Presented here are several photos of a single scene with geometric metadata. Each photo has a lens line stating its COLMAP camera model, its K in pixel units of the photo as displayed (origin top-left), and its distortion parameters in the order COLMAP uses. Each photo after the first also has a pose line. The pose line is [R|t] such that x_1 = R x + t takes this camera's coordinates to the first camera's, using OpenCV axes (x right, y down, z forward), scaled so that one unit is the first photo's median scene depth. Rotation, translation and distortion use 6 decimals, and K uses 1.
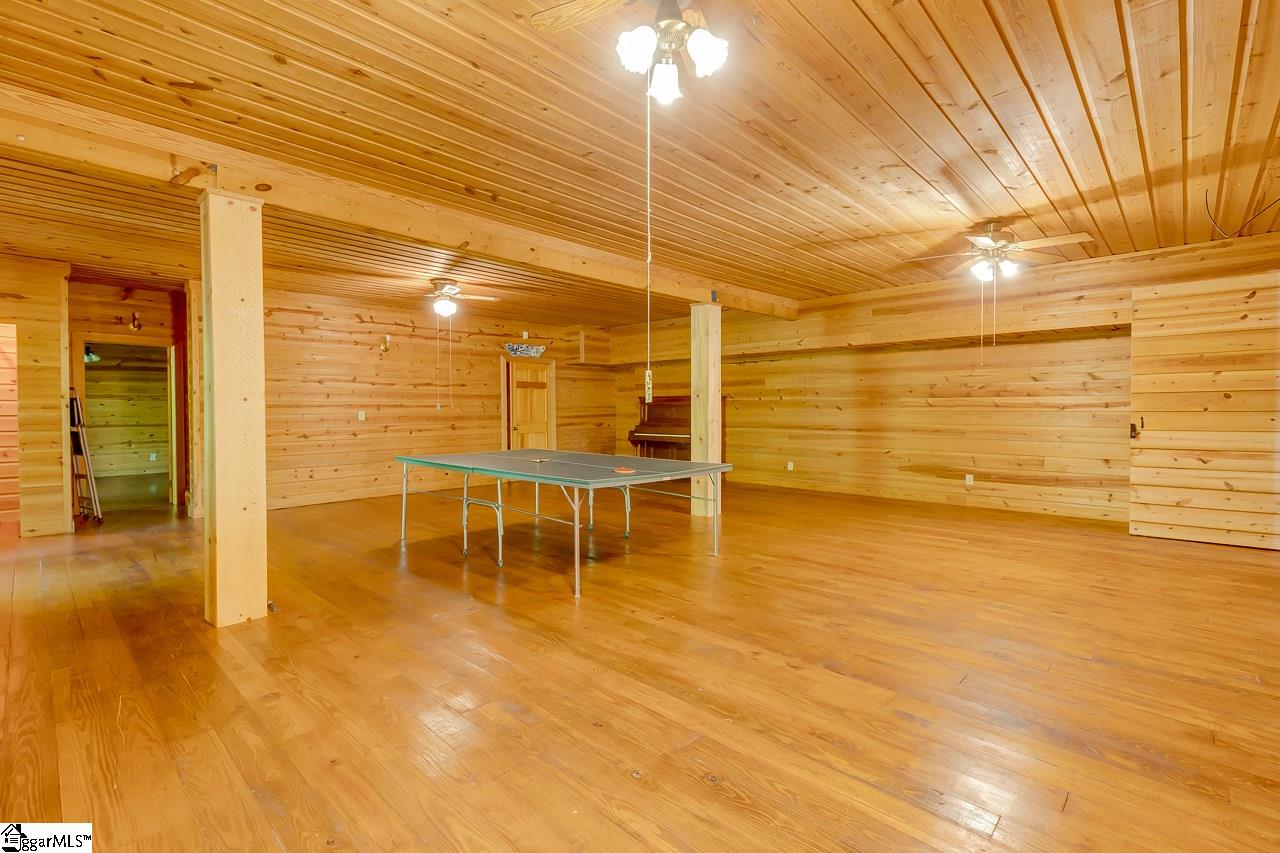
lens RADIAL K [[584.9, 0, 634.0], [0, 584.9, 415.7], [0, 0, 1]] dist [0.003083, 0.000176]
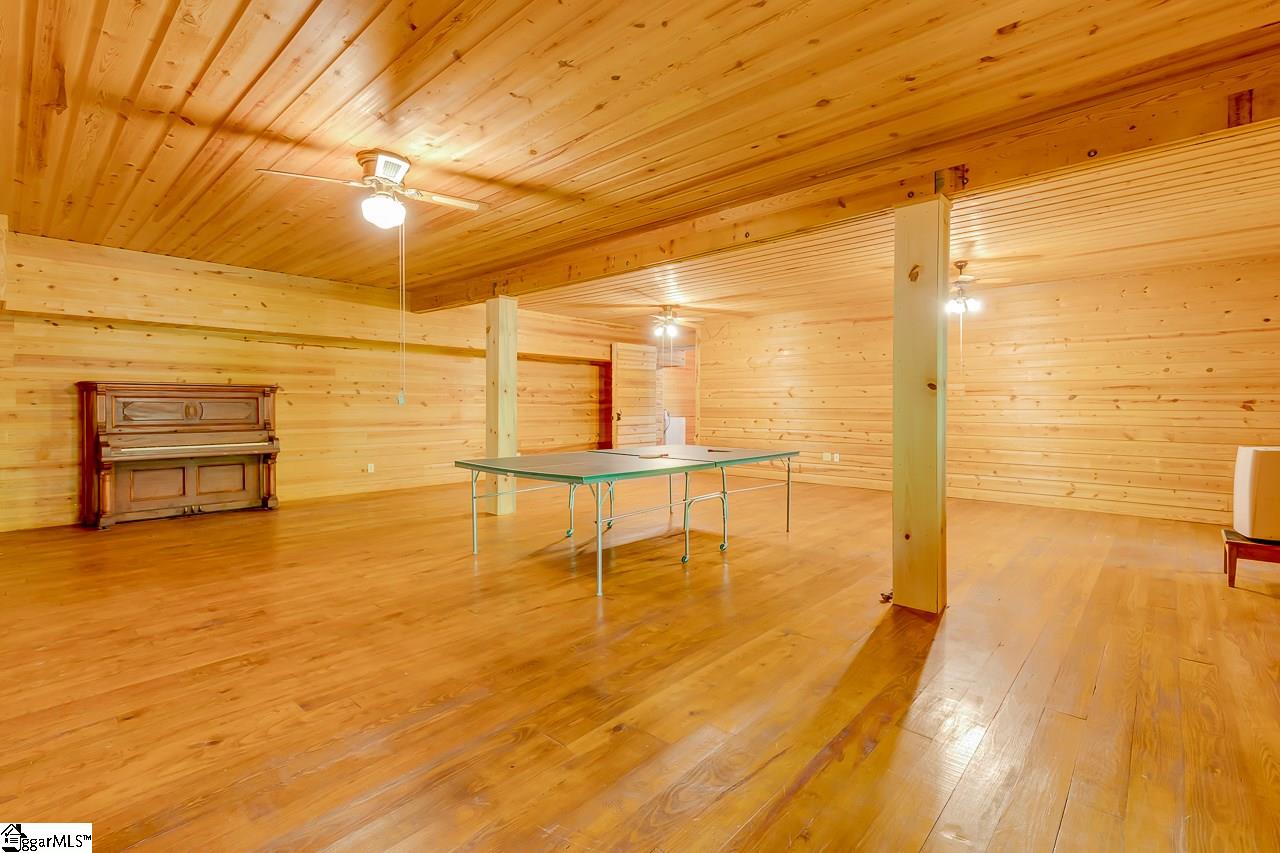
lens RADIAL K [[584.9, 0, 634.0], [0, 584.9, 415.7], [0, 0, 1]] dist [0.003083, 0.000176]
pose [[-0.011323, -0.014455, 0.999831, -0.623530], [0.006910, 0.999870, 0.014534, -0.004531], [-0.999912, 0.007074, -0.011221, 0.583292]]
